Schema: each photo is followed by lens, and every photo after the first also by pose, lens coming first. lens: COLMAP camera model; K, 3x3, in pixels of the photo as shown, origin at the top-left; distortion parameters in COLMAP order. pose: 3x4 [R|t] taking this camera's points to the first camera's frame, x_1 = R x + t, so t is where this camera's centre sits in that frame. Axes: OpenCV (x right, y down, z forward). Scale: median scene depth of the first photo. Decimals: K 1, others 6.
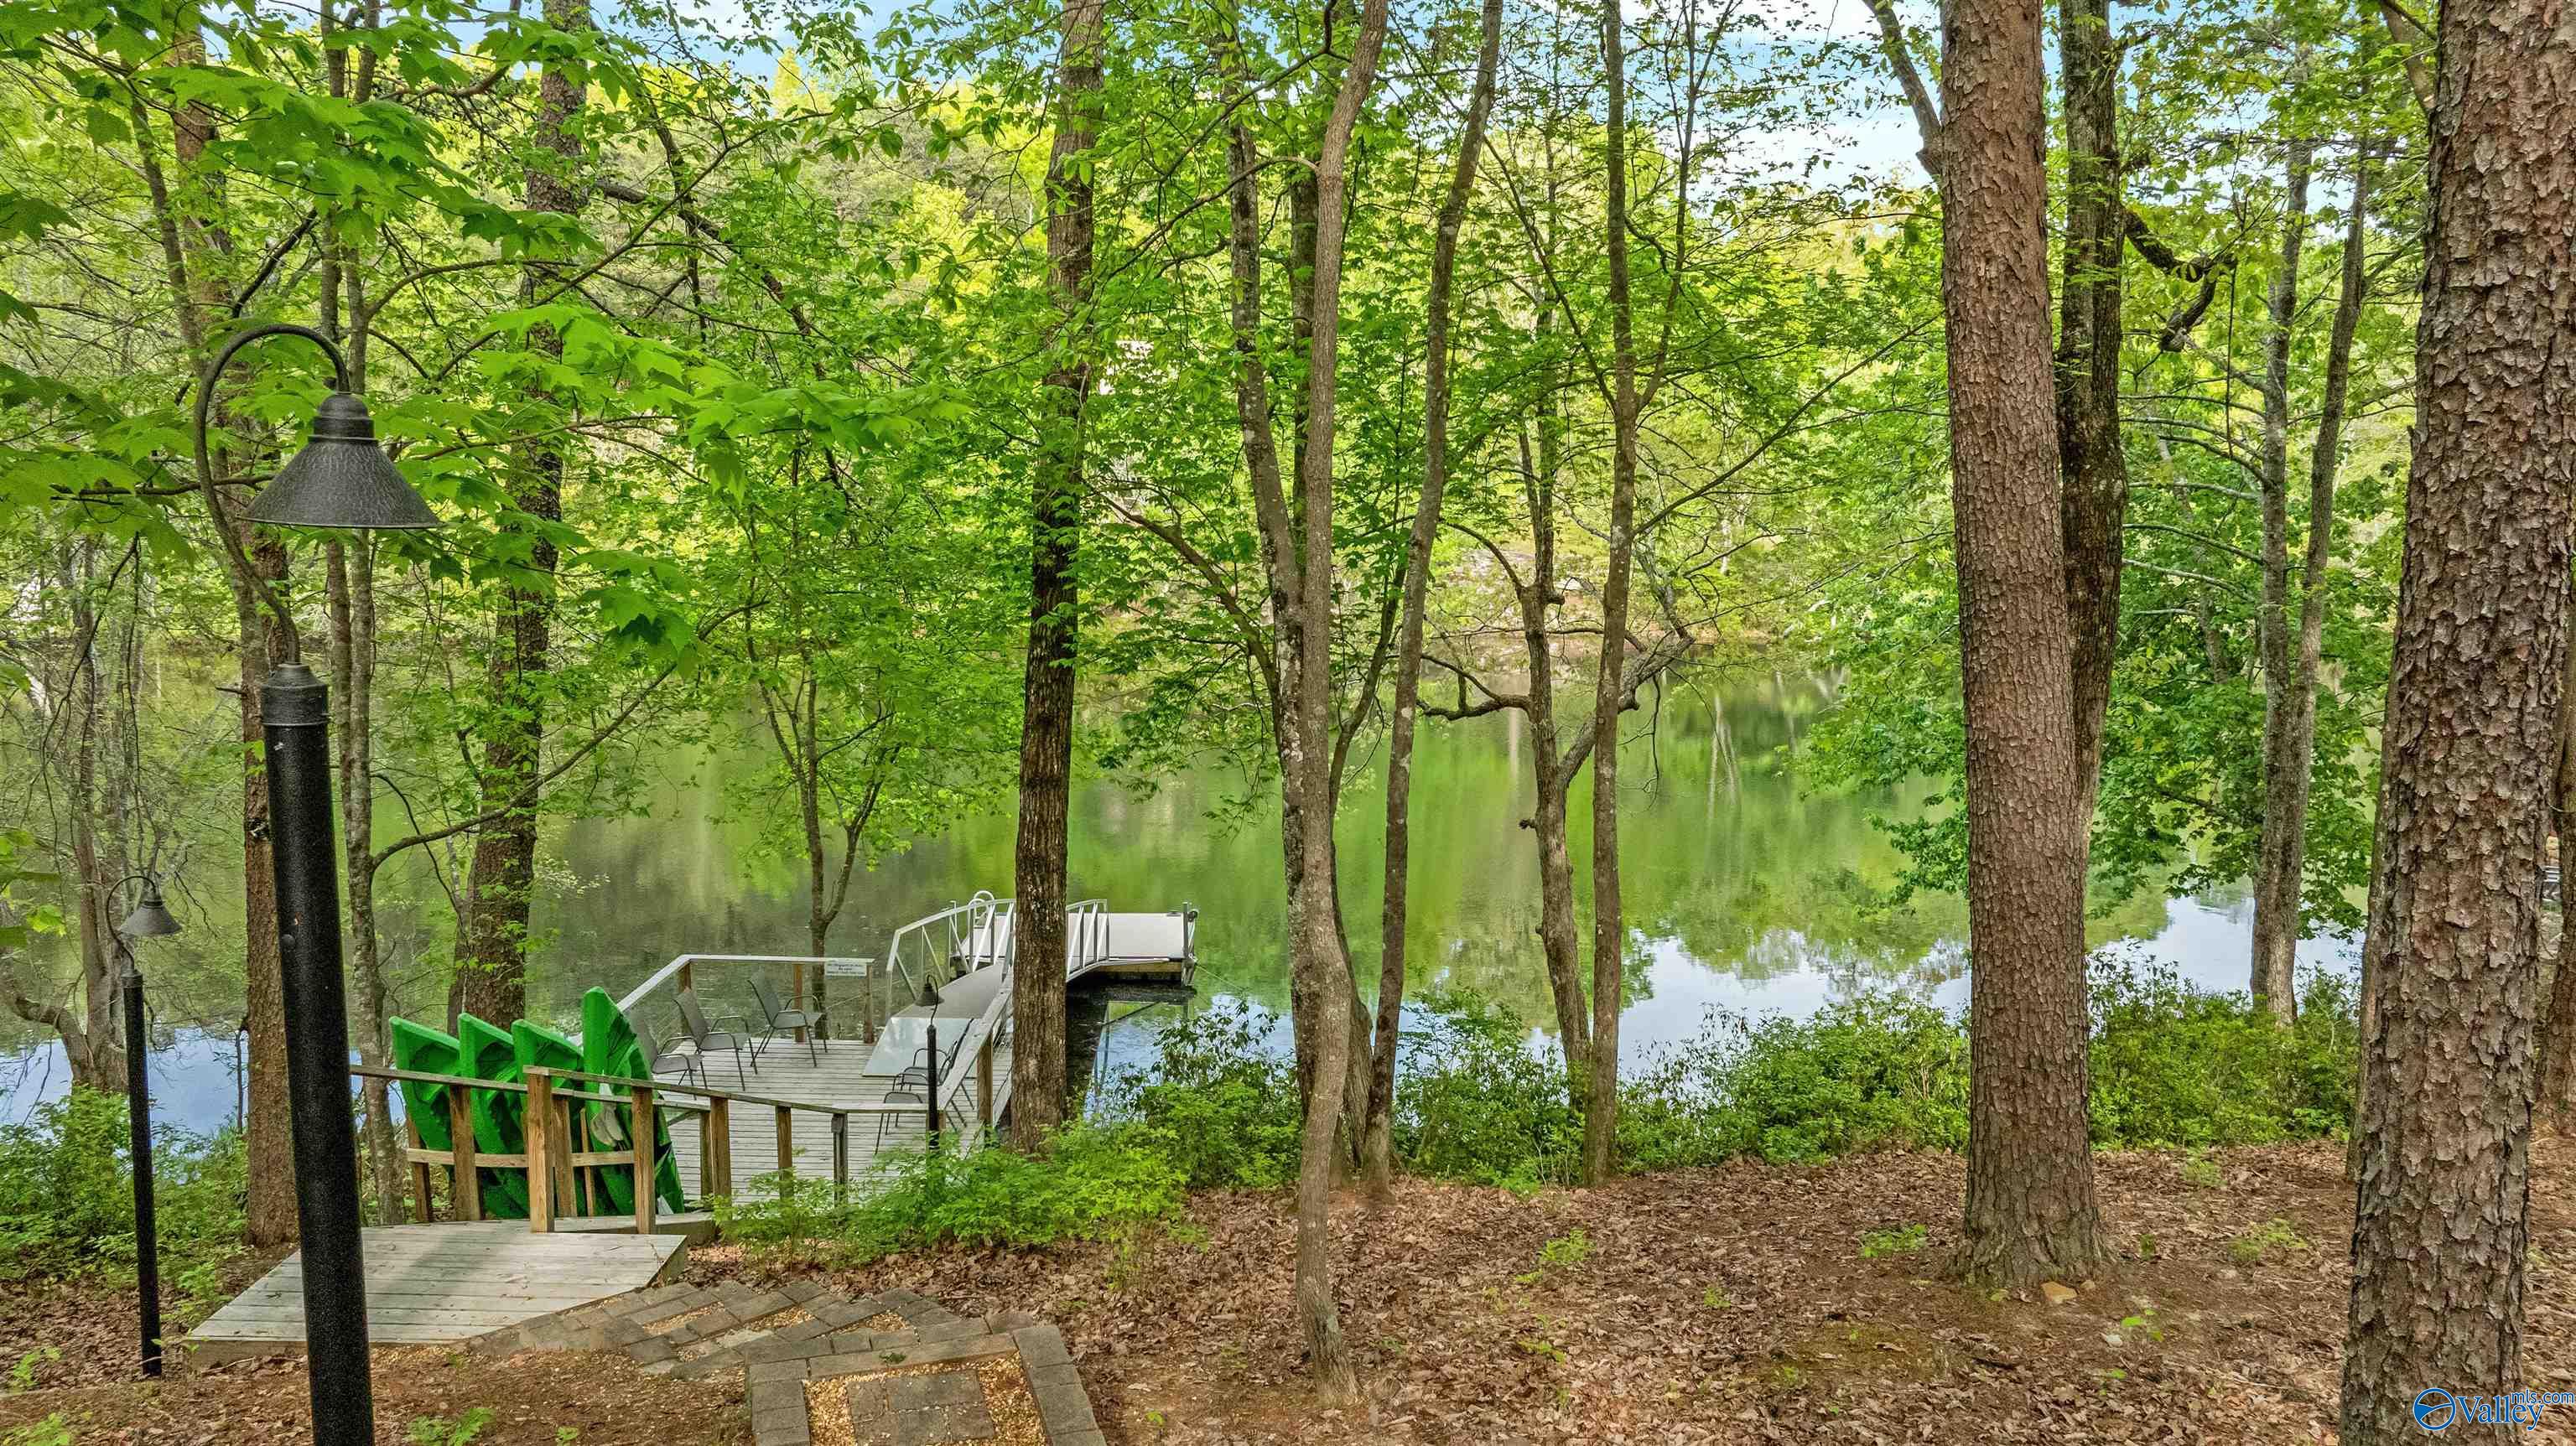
lens RADIAL K [[1826.7, 0, 1301.4], [0, 1826.7, 740.6], [0, 0, 1]] dist [-0.008019, -0.000079]
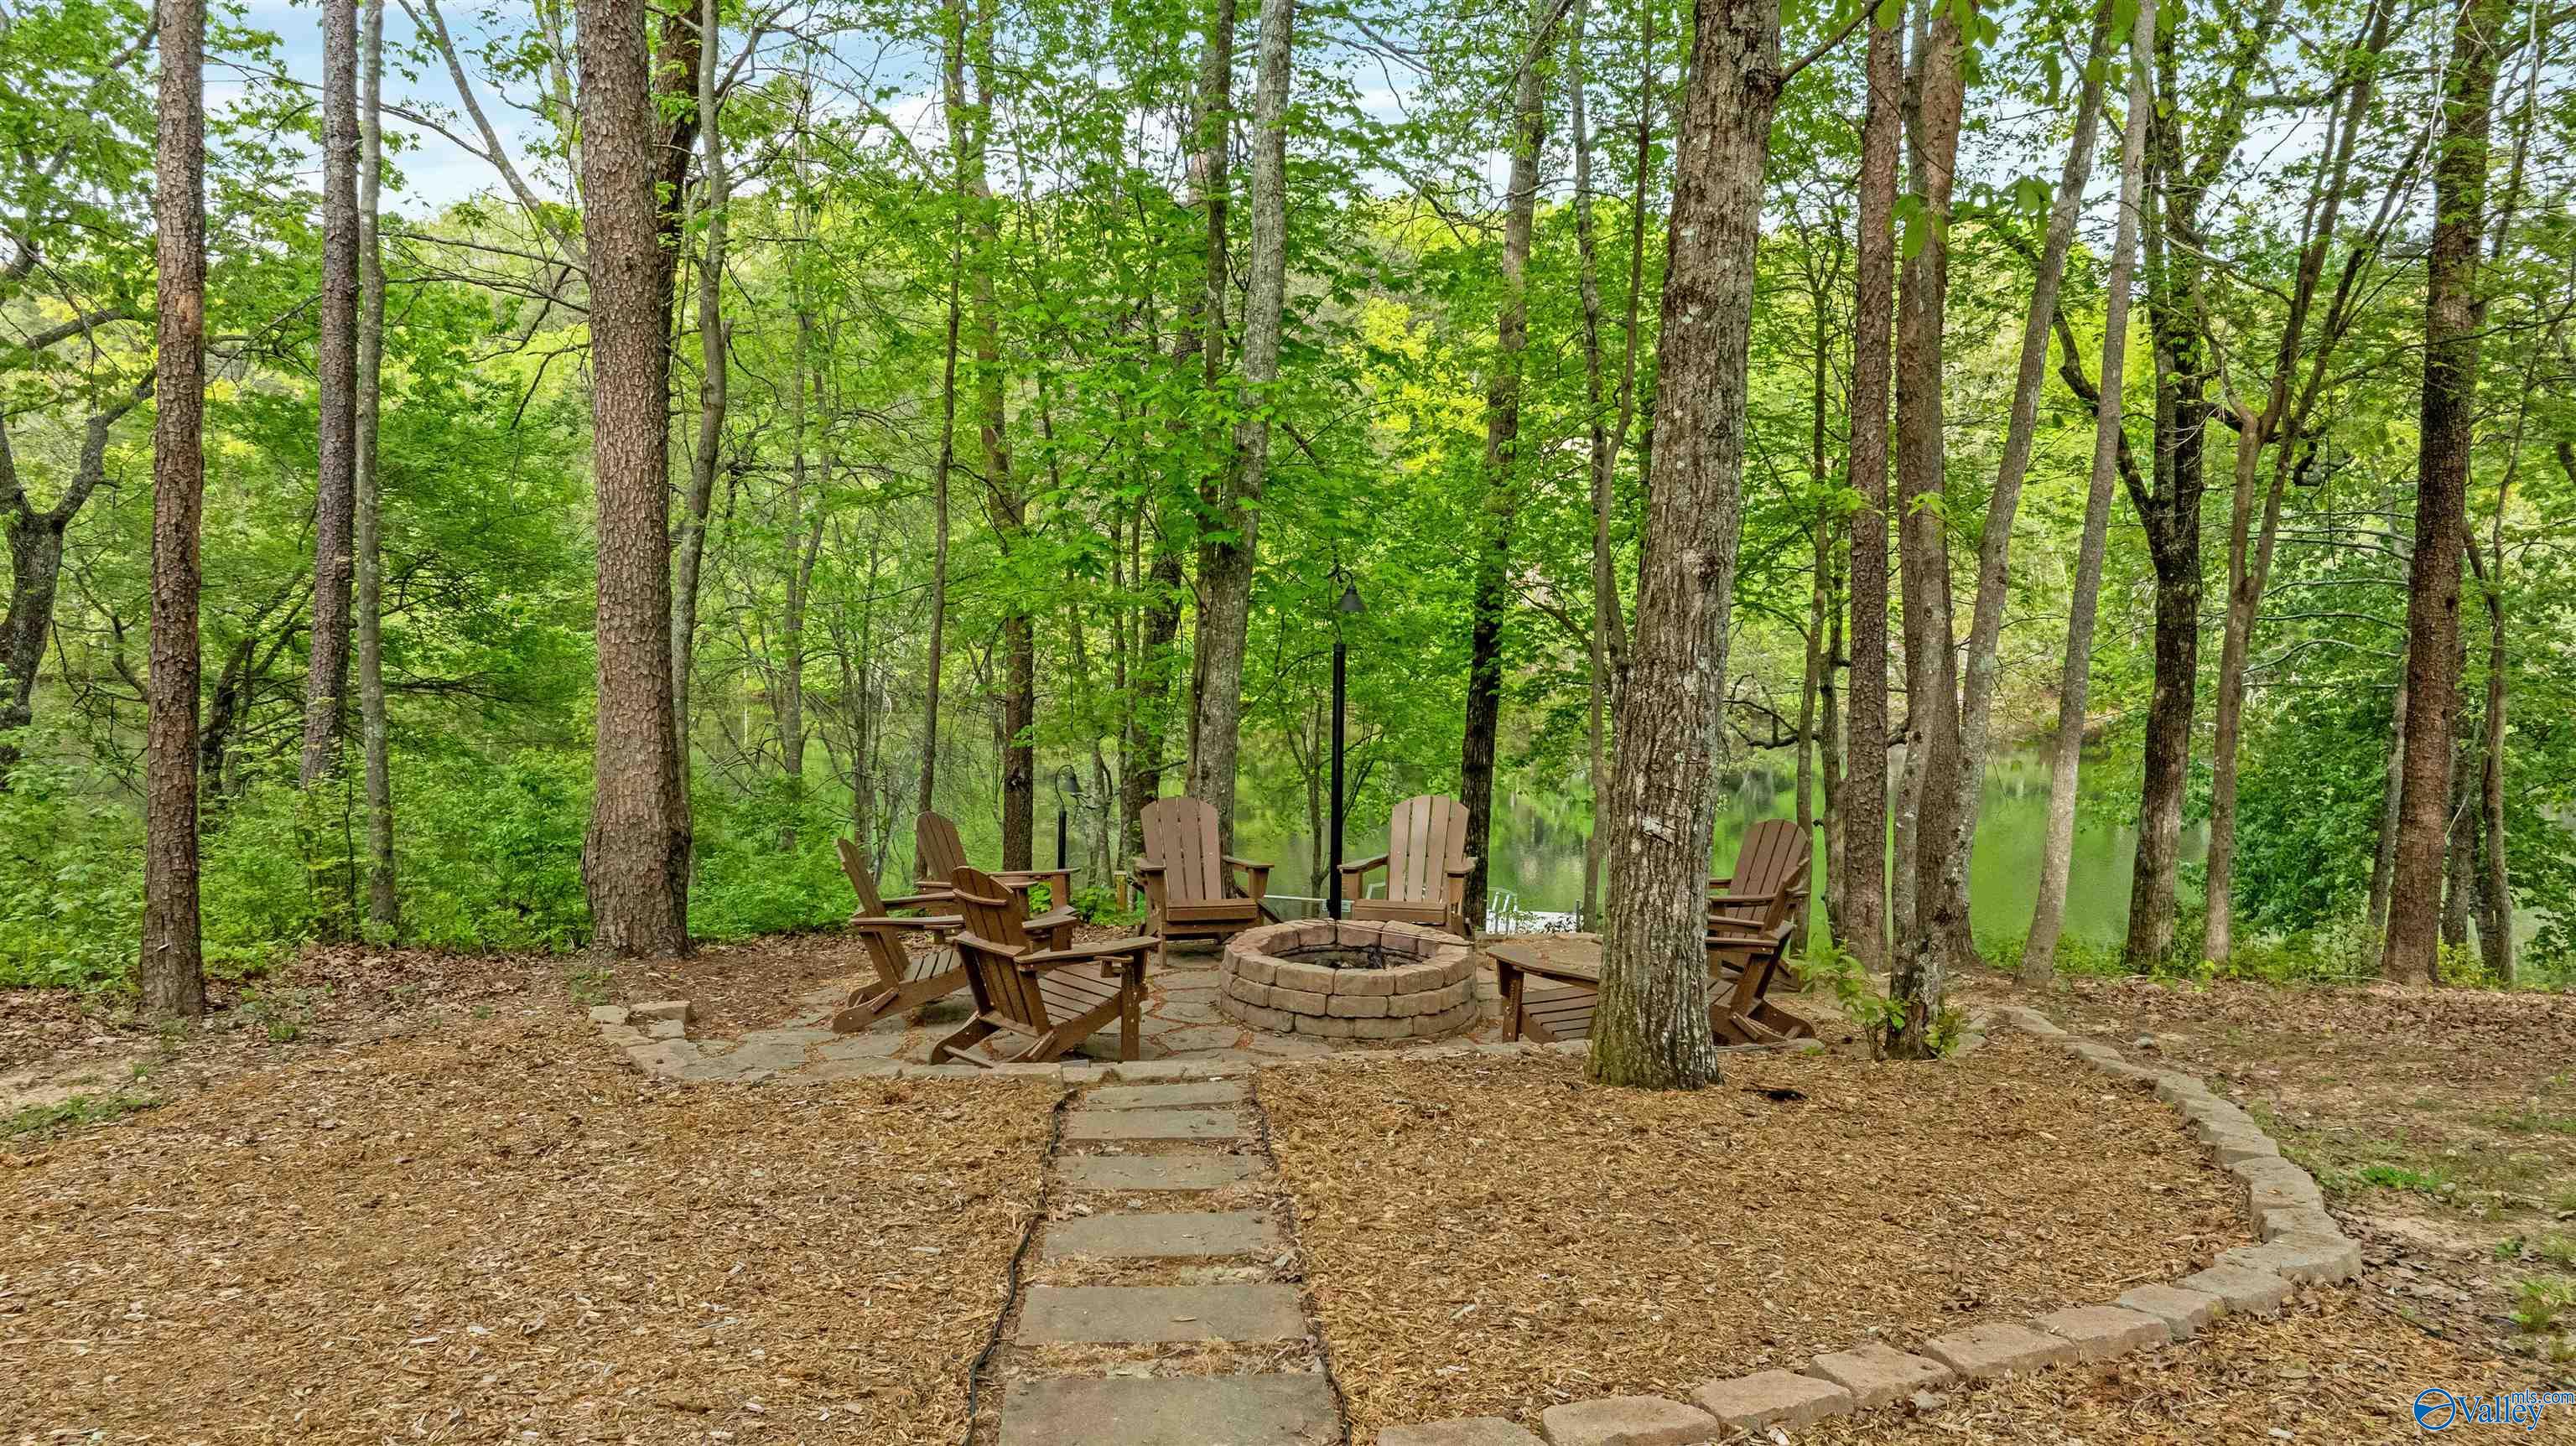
lens RADIAL K [[1826.7, 0, 1292.6], [0, 1826.7, 731.3], [0, 0, 1]] dist [-0.008019, -0.000079]
pose [[0.971729, 0.022272, -0.235048, 0.076789], [-0.033552, 0.998464, -0.044099, 0.065530], [0.233705, 0.050739, 0.970983, -0.588356]]
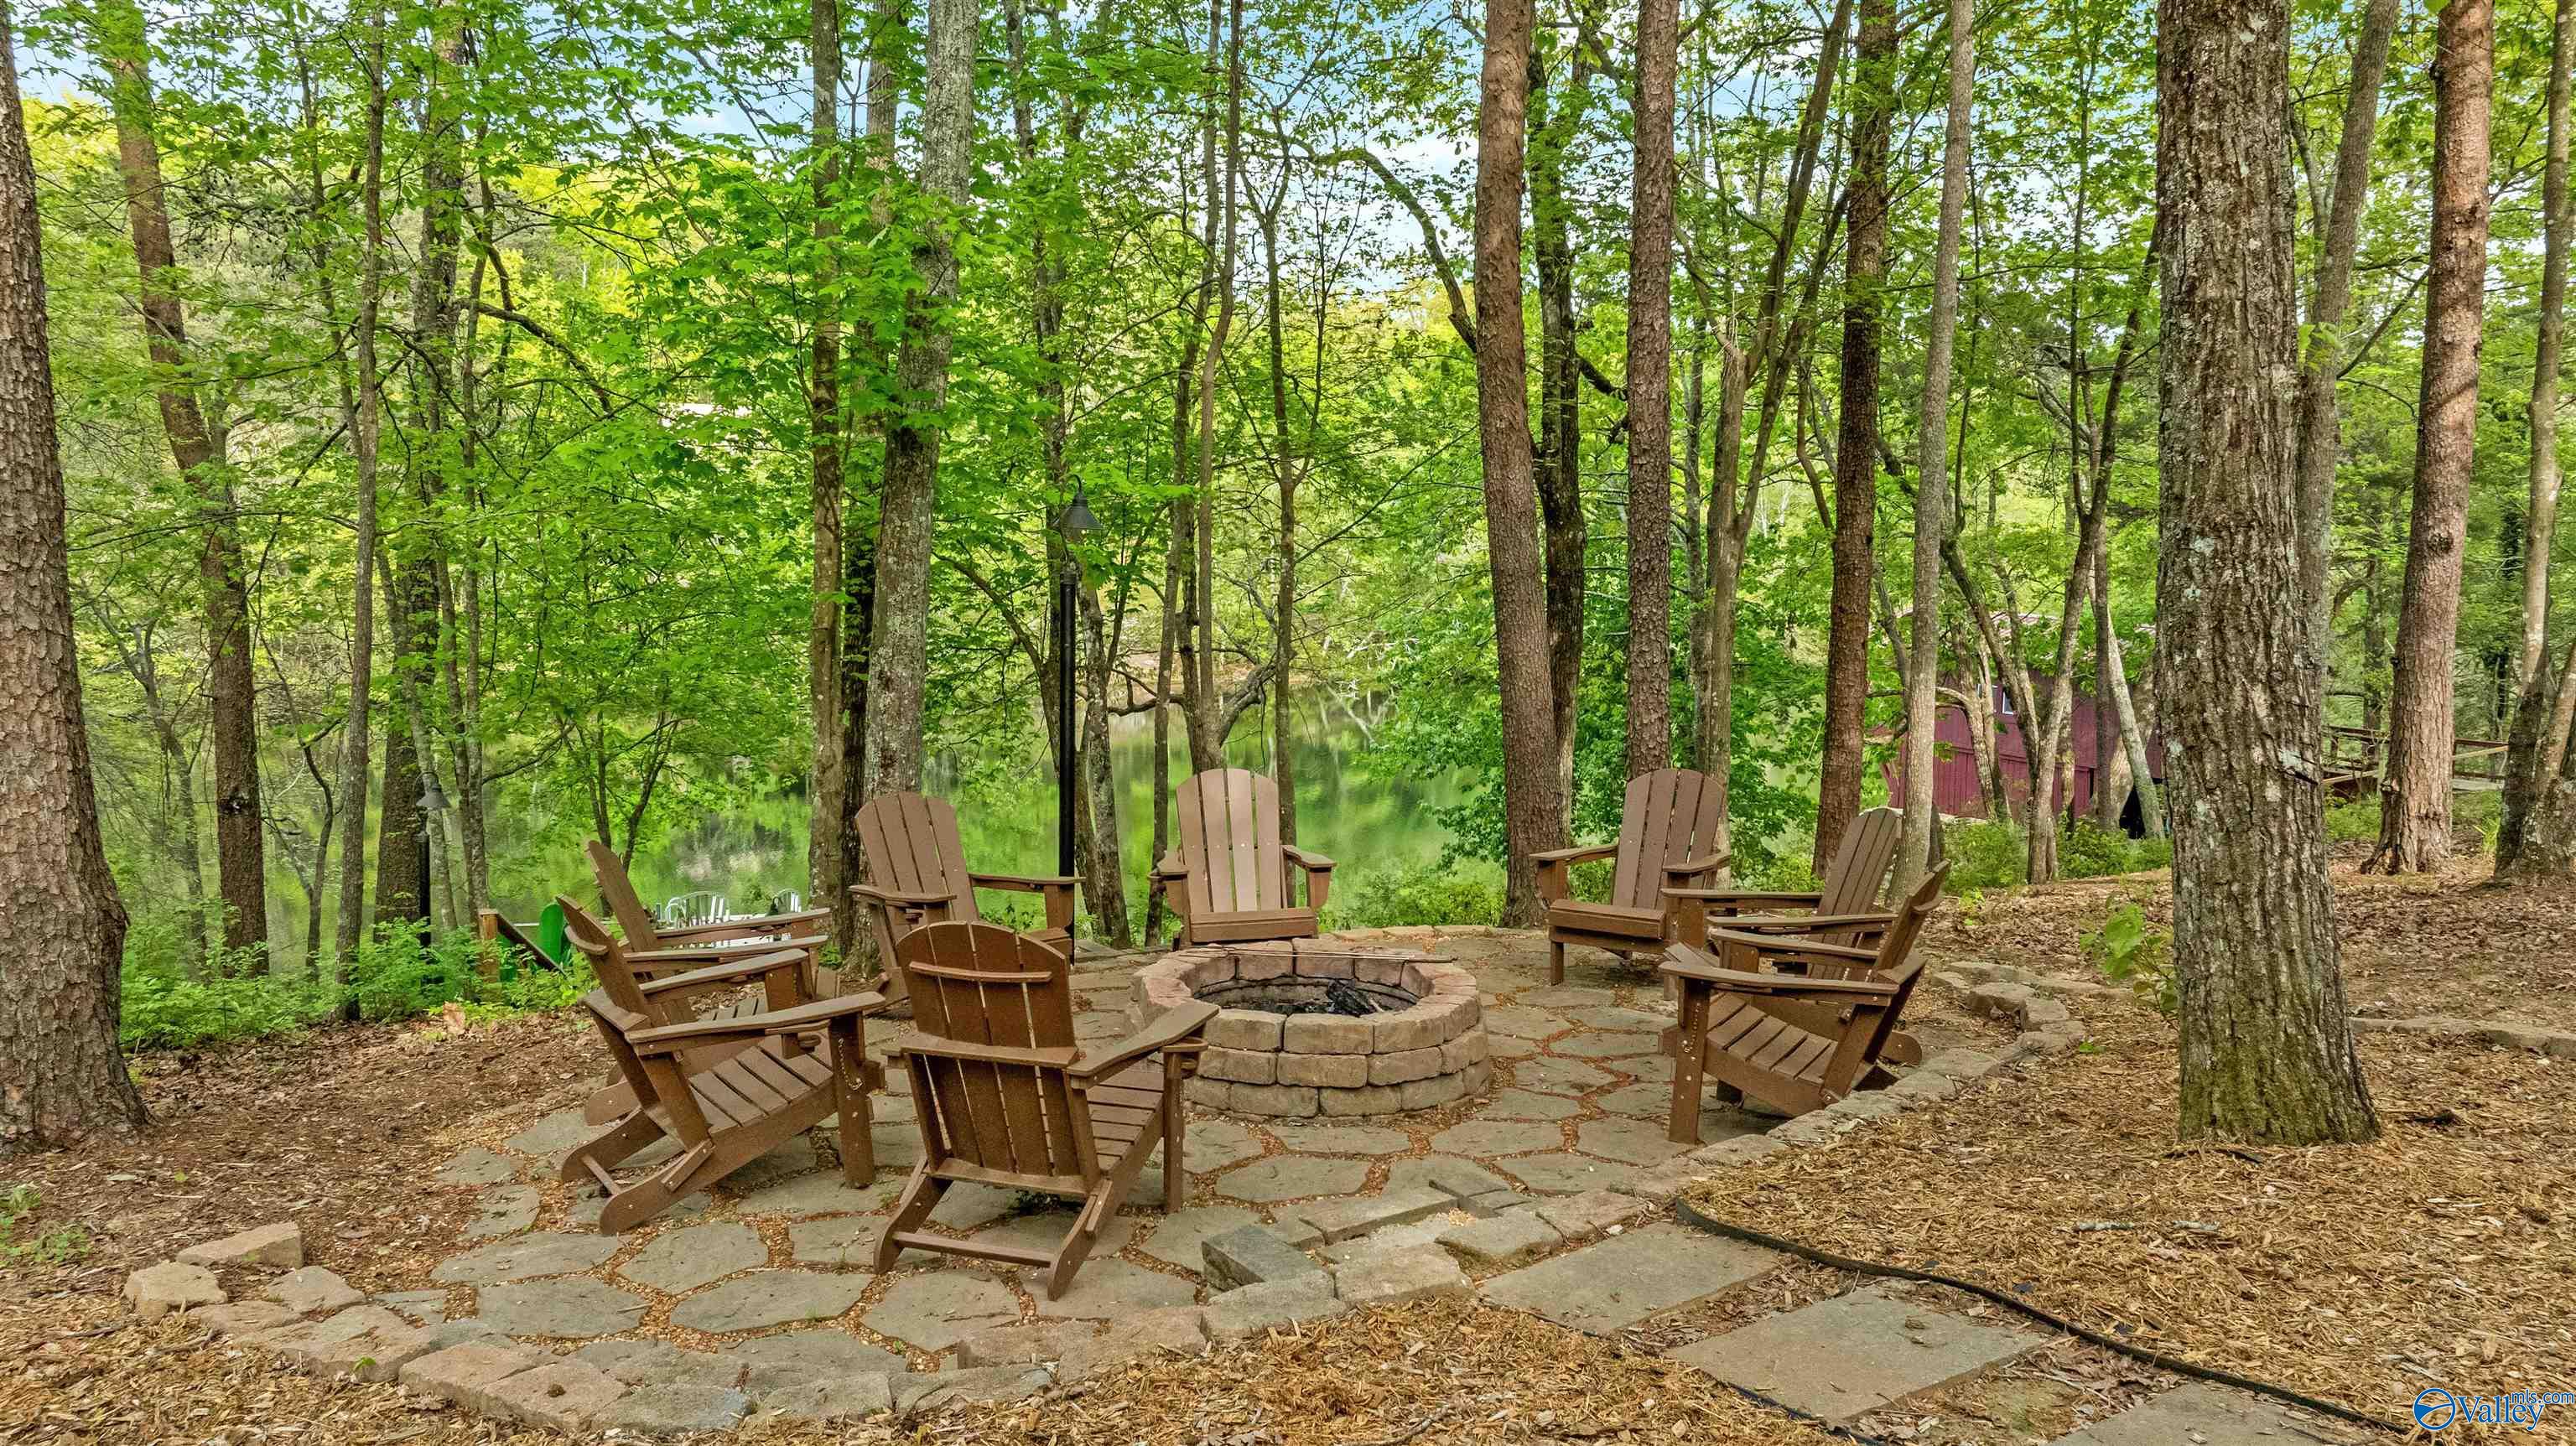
lens RADIAL K [[1826.7, 0, 1296.8], [0, 1826.7, 716.0], [0, 0, 1]] dist [-0.008019, -0.000079]
pose [[0.969072, -0.025314, 0.245475, -0.158610], [0.036712, 0.998444, -0.041970, 0.065262], [-0.244031, 0.049684, 0.968494, -0.405858]]
